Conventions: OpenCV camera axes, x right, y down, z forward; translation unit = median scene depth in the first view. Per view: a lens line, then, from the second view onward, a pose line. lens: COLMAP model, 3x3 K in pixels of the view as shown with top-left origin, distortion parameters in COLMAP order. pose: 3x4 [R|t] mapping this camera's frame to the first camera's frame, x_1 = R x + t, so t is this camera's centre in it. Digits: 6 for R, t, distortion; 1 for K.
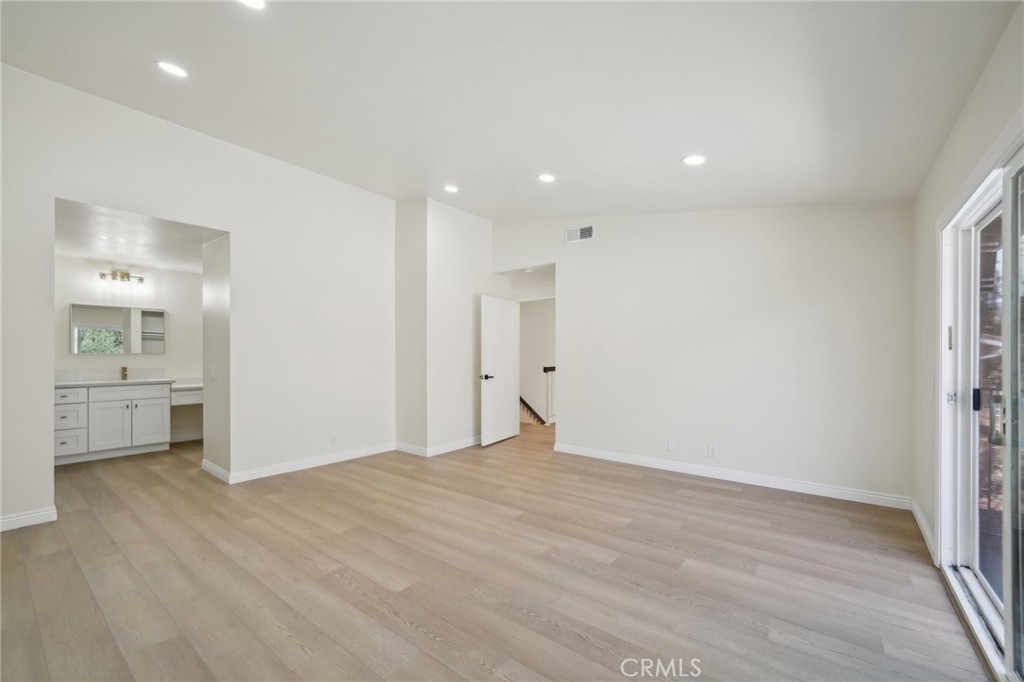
lens RADIAL K [[412.9, 0, 503.8], [0, 412.9, 354.9], [0, 0, 1]] dist [-0.000923, -0.000113]
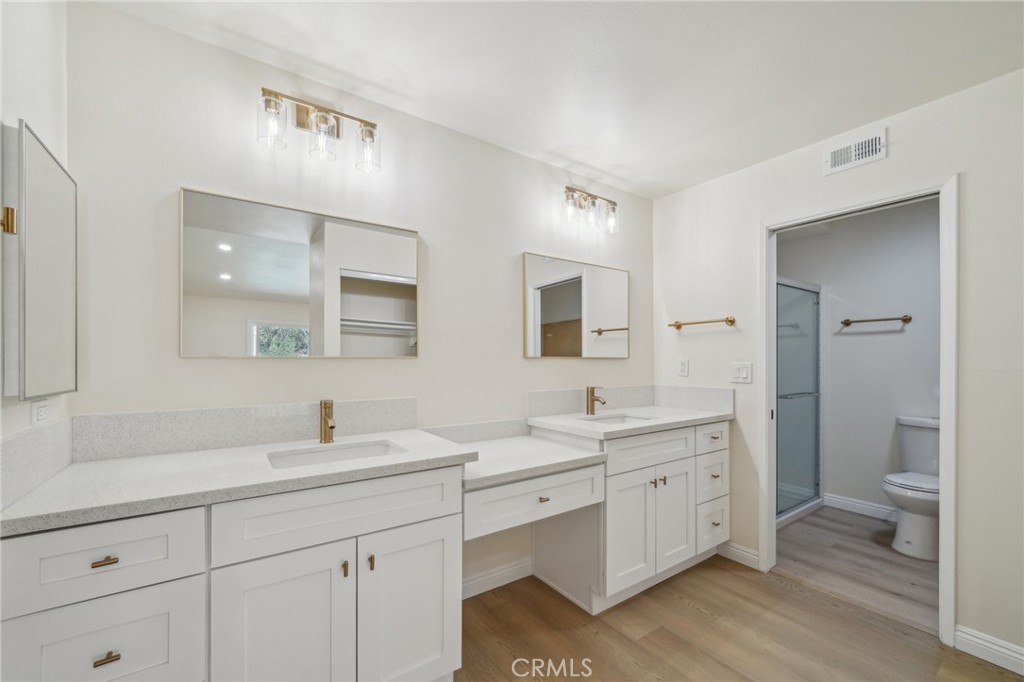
lens RADIAL K [[414.2, 0, 511.4], [0, 414.2, 361.6], [0, 0, 1]] dist [-0.001219, -0.000011]
pose [[0.961935, 0.002334, -0.273269, -0.692242], [-0.002224, 0.999997, 0.000711, -0.001528], [0.273270, -0.000076, 0.961937, 0.728844]]
